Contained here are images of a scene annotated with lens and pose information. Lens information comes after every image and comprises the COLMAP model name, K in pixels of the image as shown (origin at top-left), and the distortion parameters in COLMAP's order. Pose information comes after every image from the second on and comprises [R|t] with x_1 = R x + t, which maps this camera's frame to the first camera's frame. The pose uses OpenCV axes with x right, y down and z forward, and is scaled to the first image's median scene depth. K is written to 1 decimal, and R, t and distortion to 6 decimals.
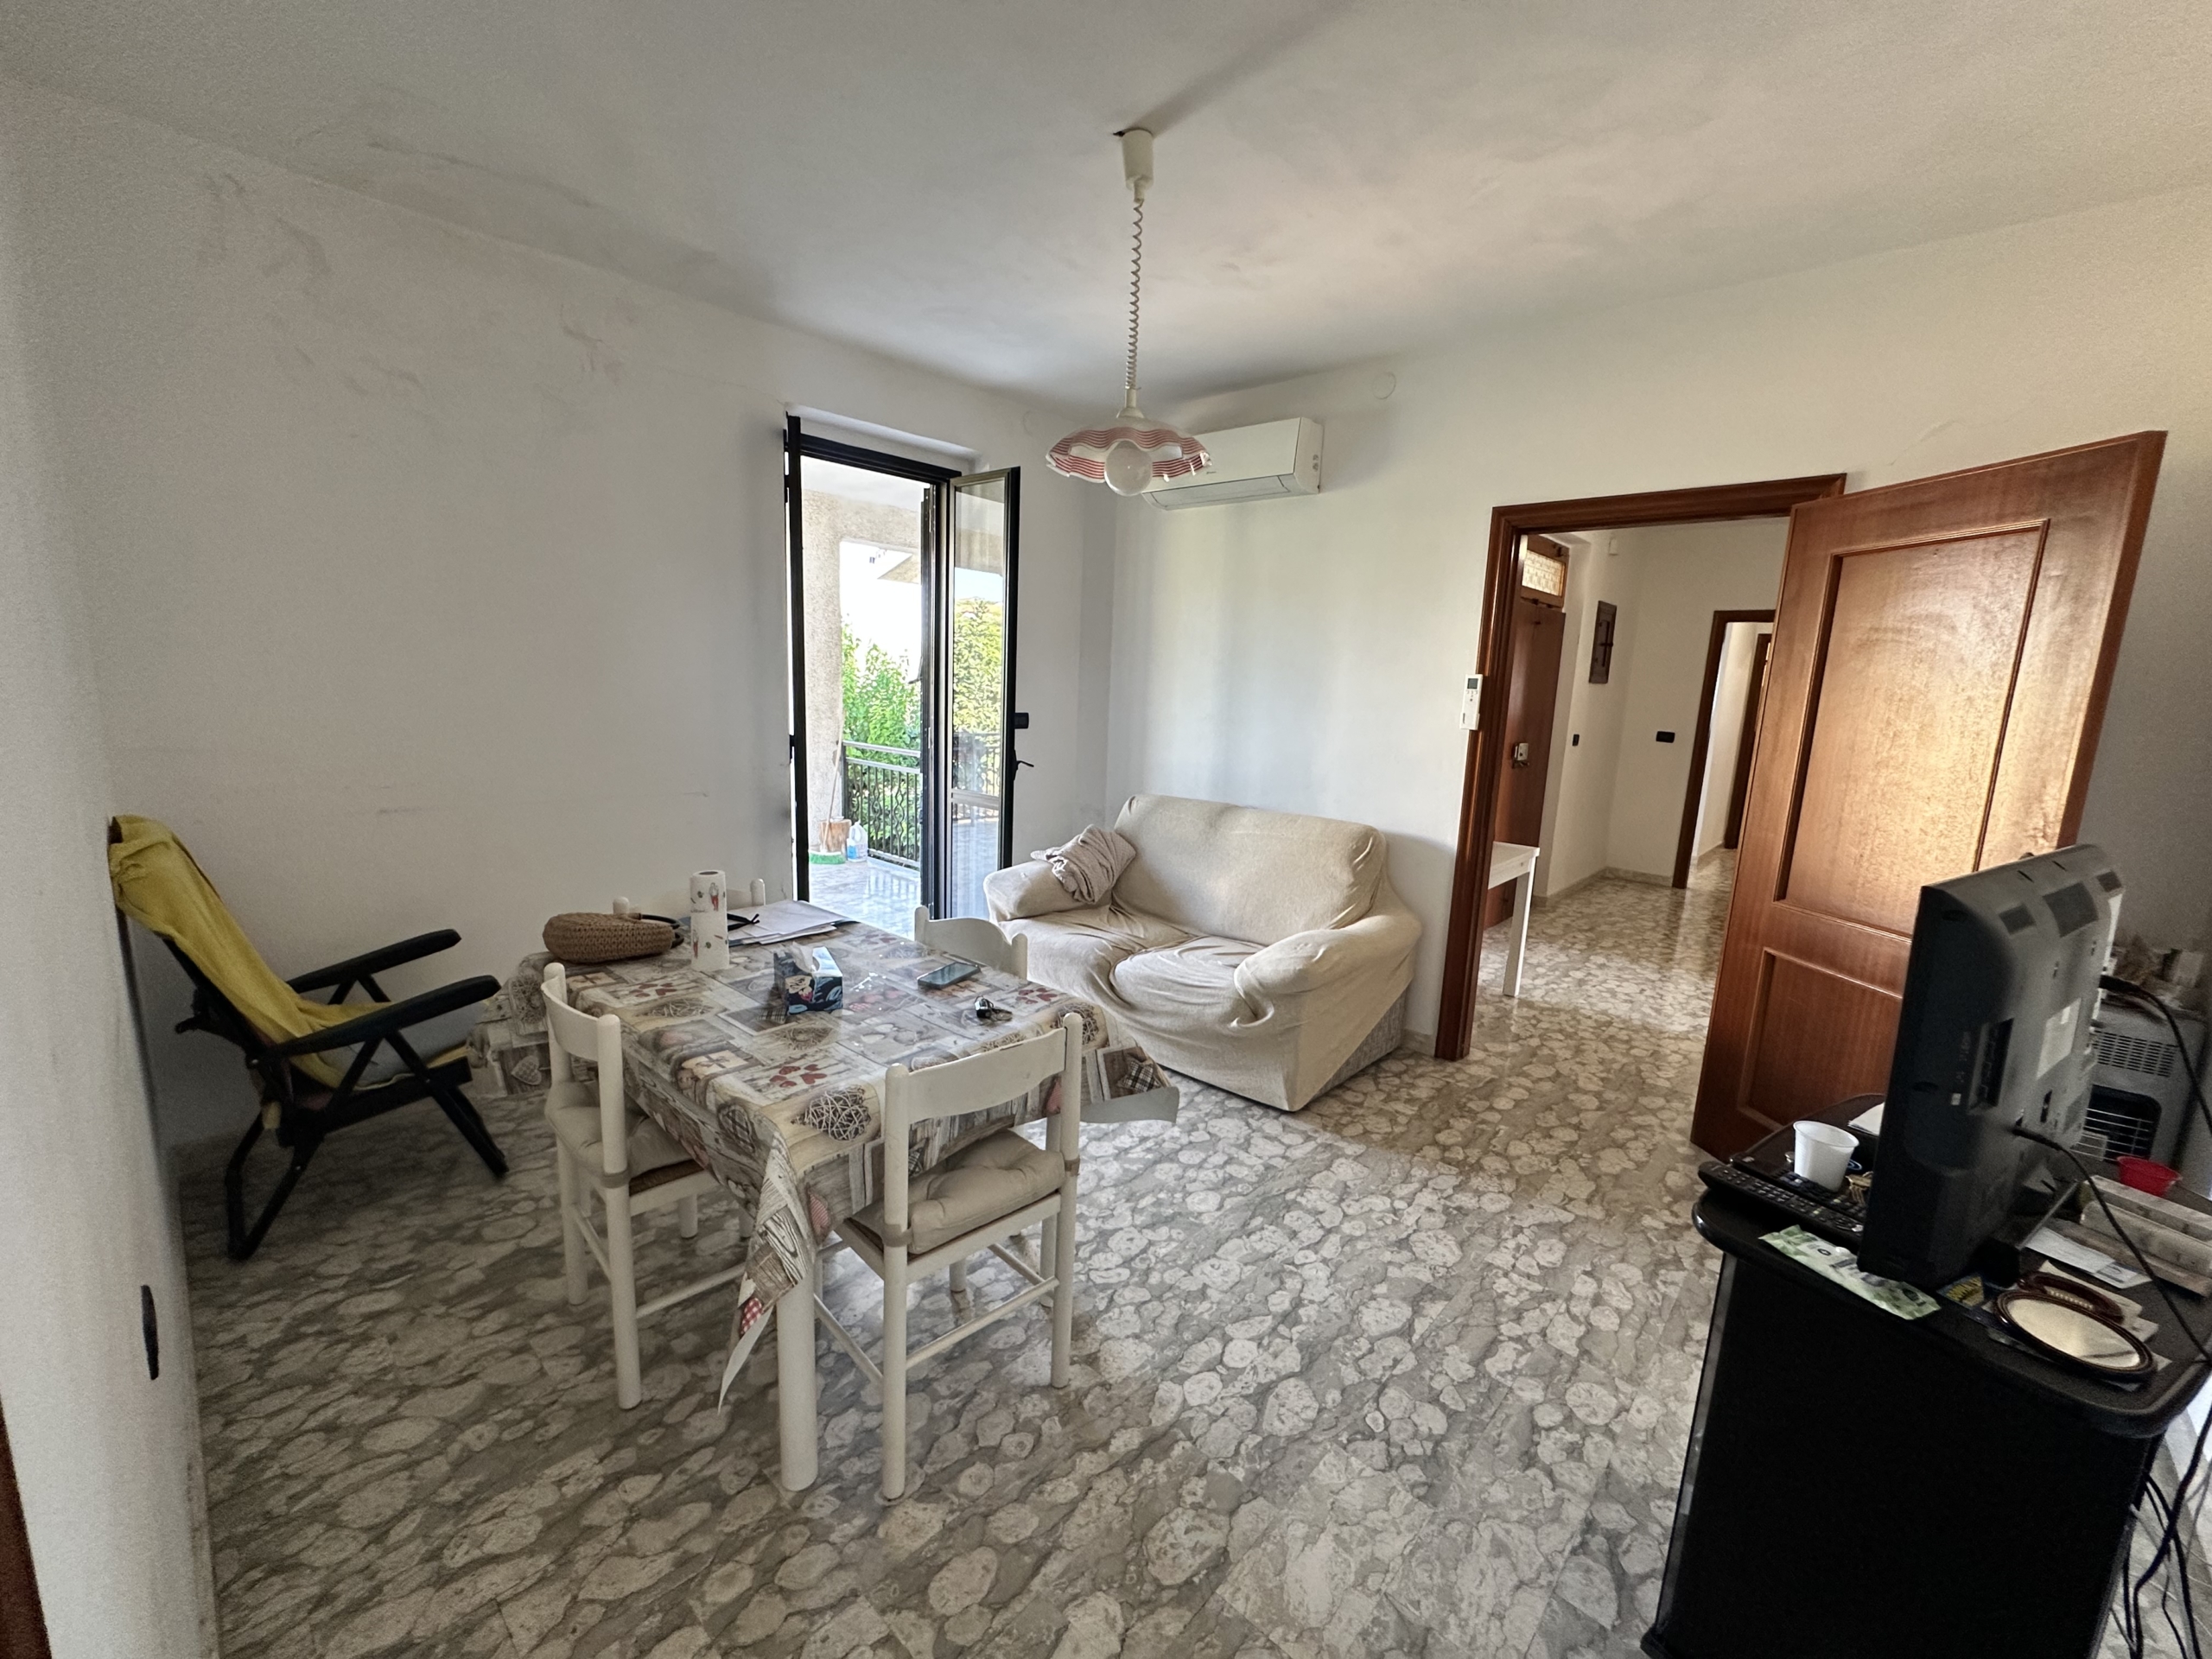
lens RADIAL K [[880.8, 0, 1104.7], [0, 880.8, 839.9], [0, 0, 1]] dist [-0.000865, 0.000304]
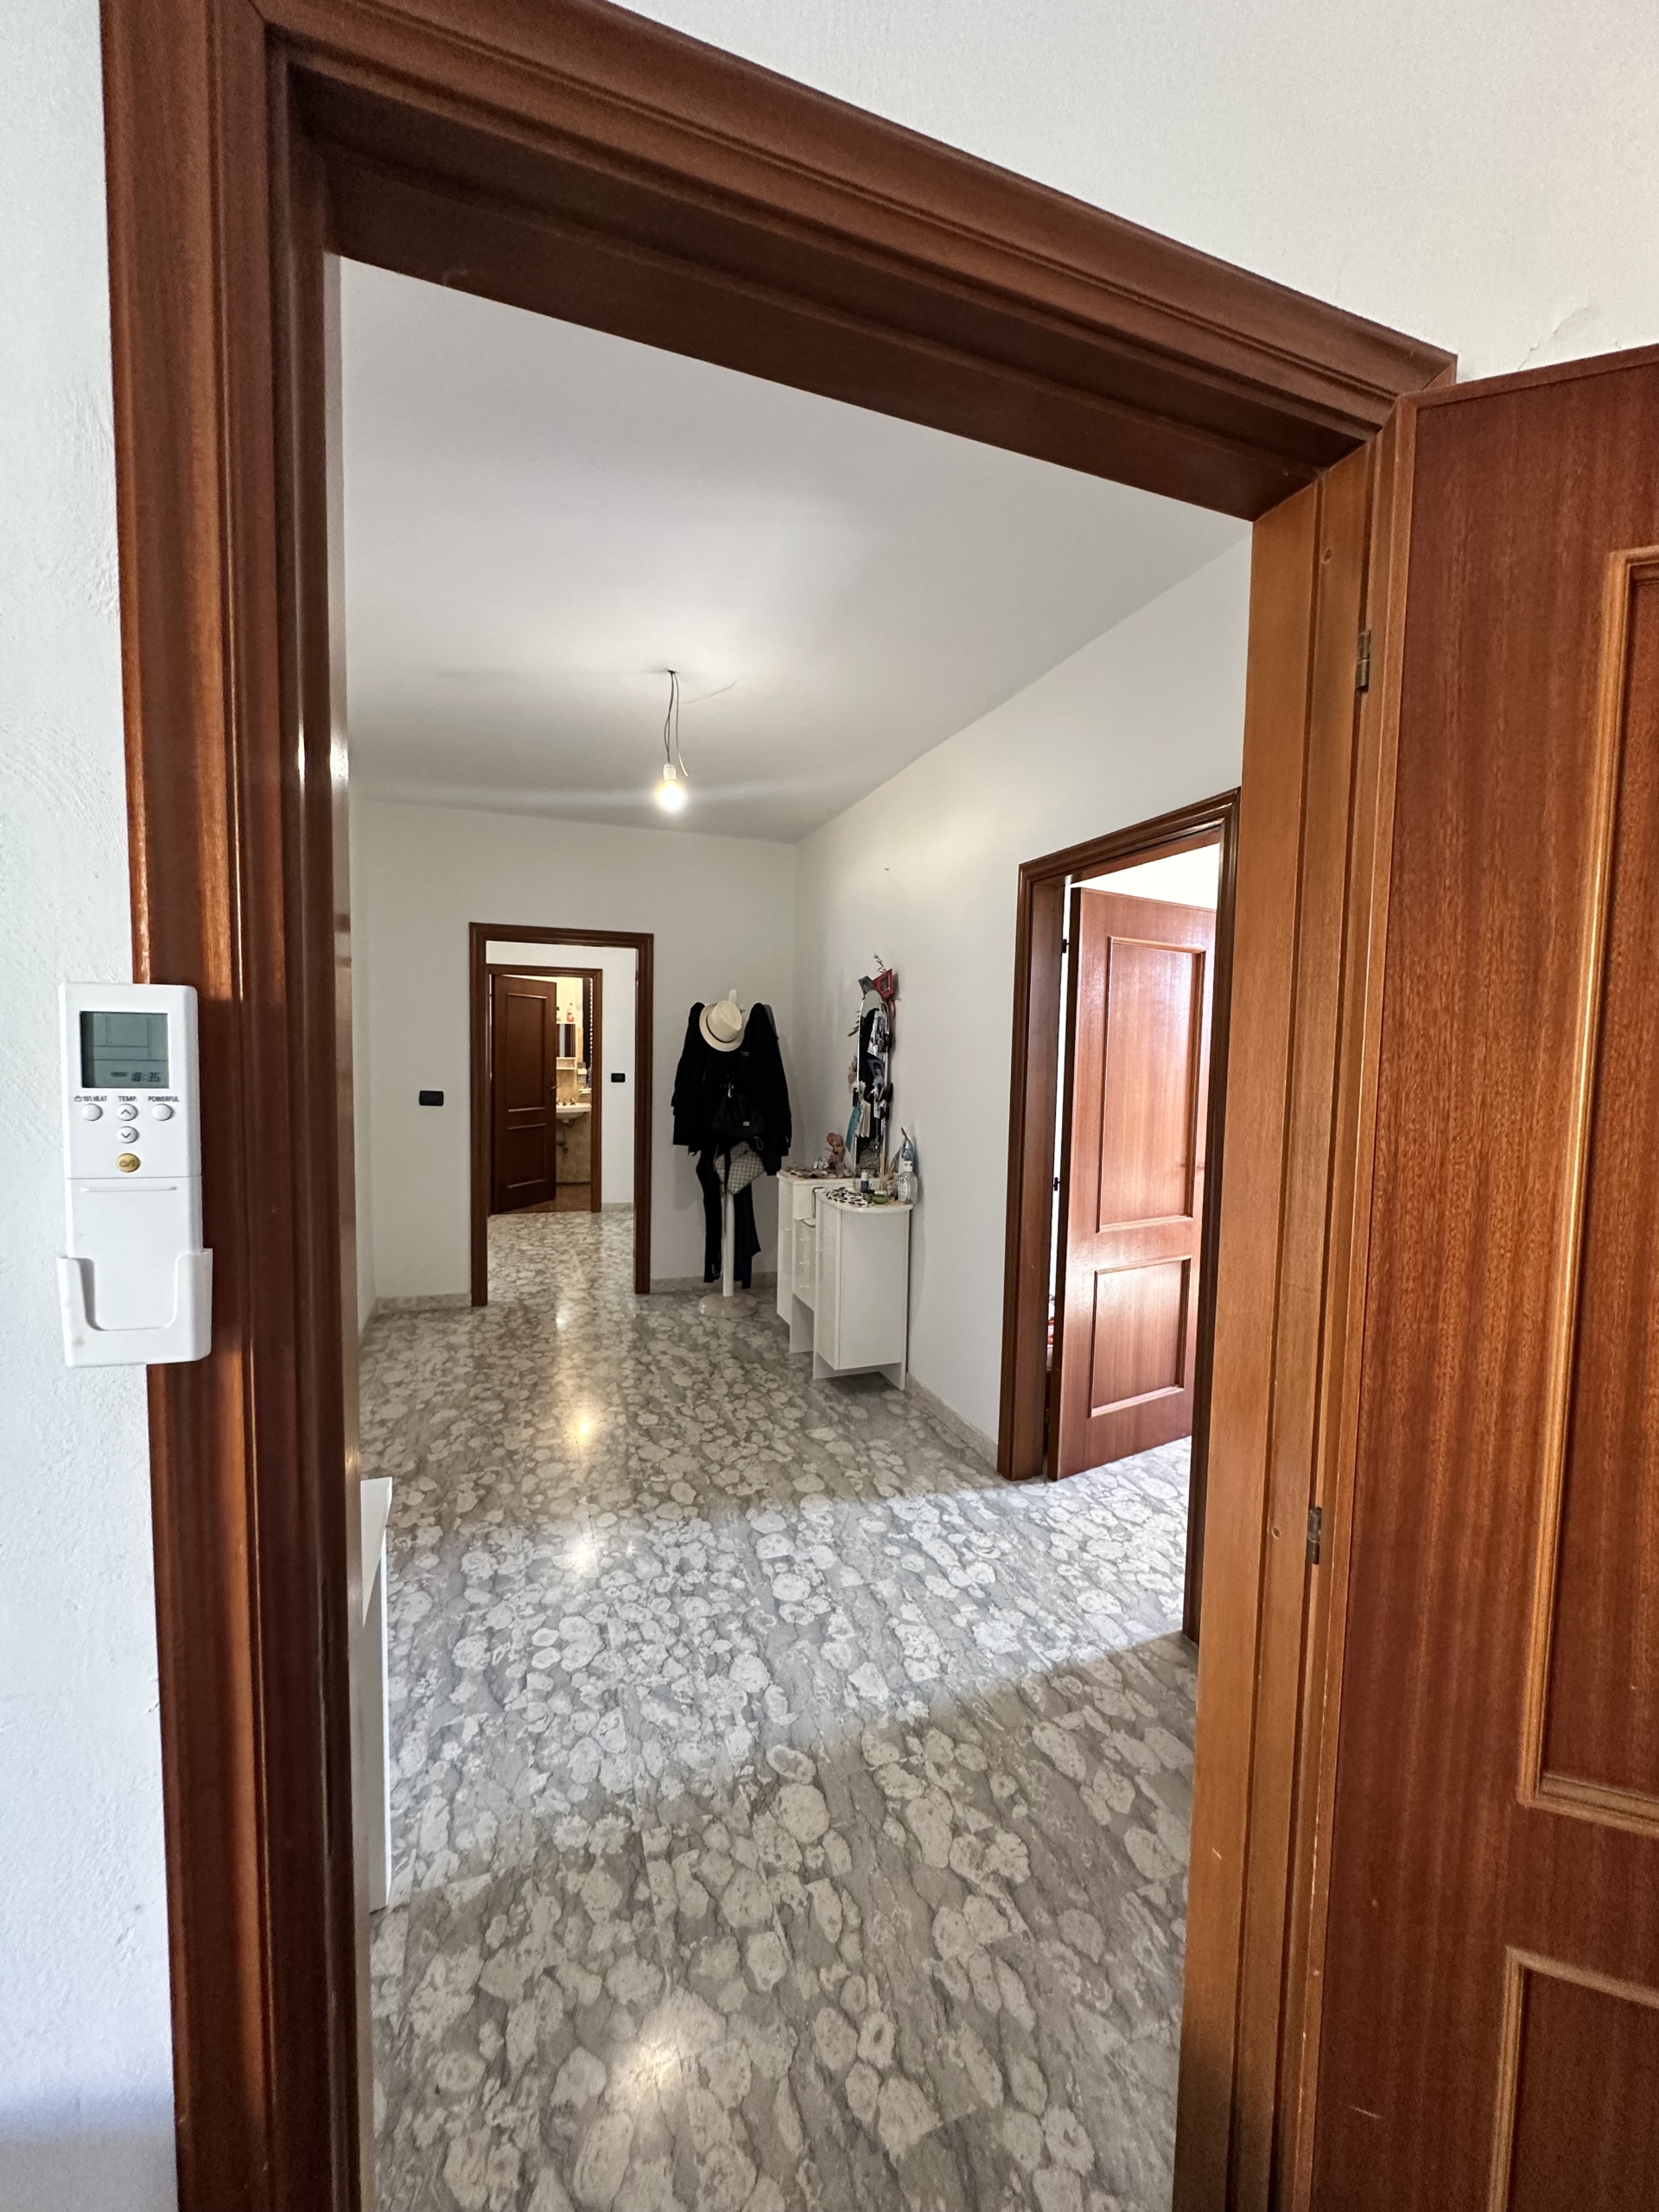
lens RADIAL K [[880.8, 0, 832.2], [0, 880.8, 1117.8], [0, 0, 1]] dist [-0.000865, 0.000304]
pose [[0.456718, -0.093152, 0.884721, 0.264755], [0.148885, 0.988480, 0.027218, -0.117550], [-0.877064, 0.119291, 0.465325, 0.641639]]
